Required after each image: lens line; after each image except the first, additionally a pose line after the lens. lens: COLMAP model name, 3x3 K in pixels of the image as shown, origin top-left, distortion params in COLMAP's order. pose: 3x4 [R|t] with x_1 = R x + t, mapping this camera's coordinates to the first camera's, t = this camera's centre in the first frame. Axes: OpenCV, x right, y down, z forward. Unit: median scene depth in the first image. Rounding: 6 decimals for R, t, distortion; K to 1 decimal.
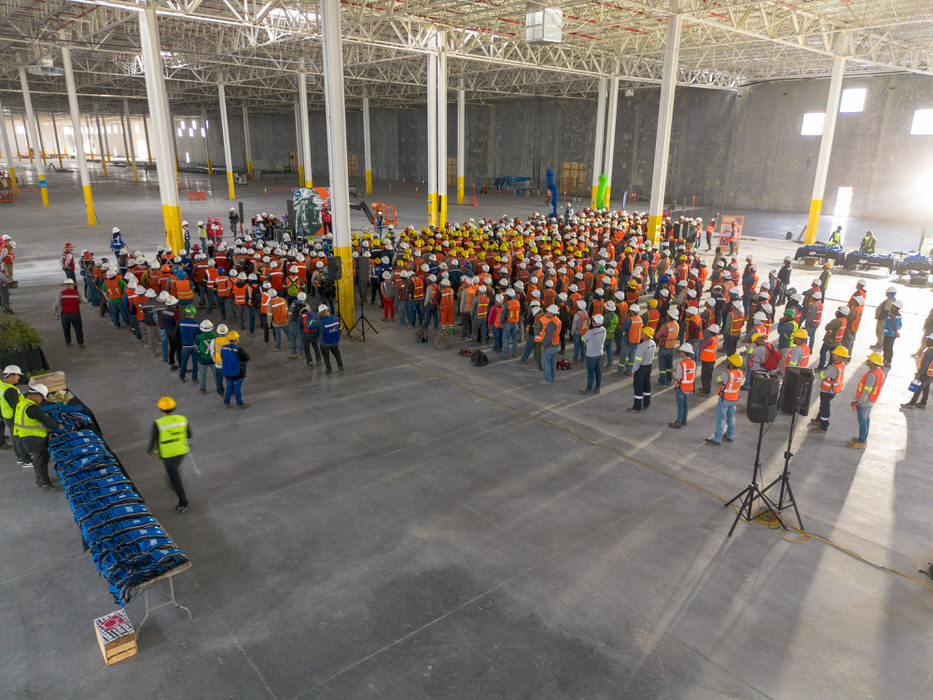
lens RADIAL K [[621.7, 0, 466.5], [0, 621.7, 350.0], [0, 0, 1]] dist [-0.000758, -0.000388]
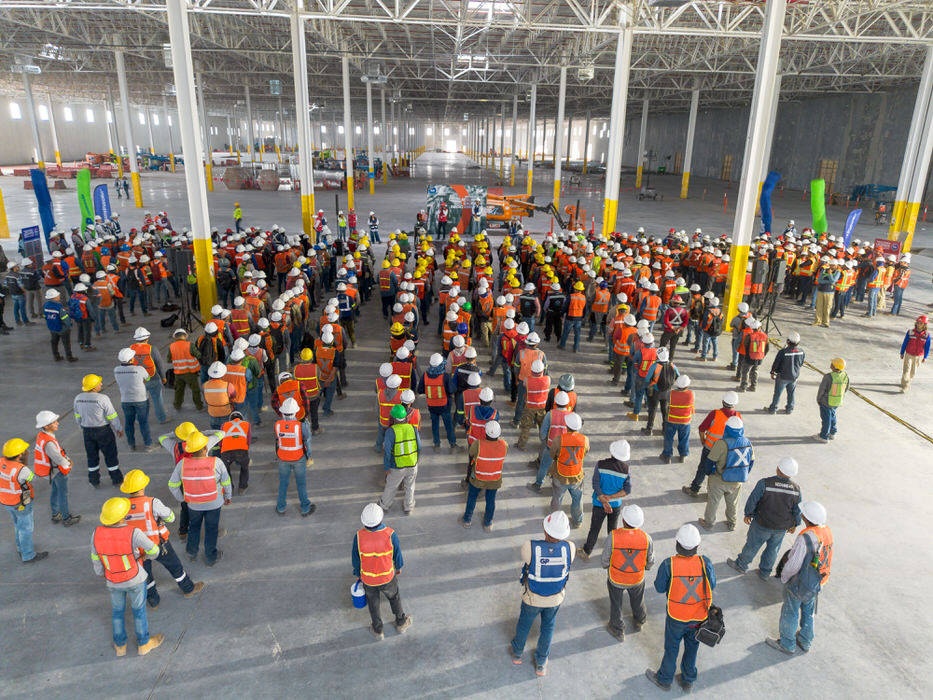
lens RADIAL K [[621.7, 0, 466.5], [0, 621.7, 350.0], [0, 0, 1]] dist [-0.000758, -0.000388]
pose [[0.807813, 0.183982, -0.559990, 0.112945], [-0.184841, 0.981188, 0.055722, -0.022263], [0.559707, 0.058496, 0.826624, 0.075756]]
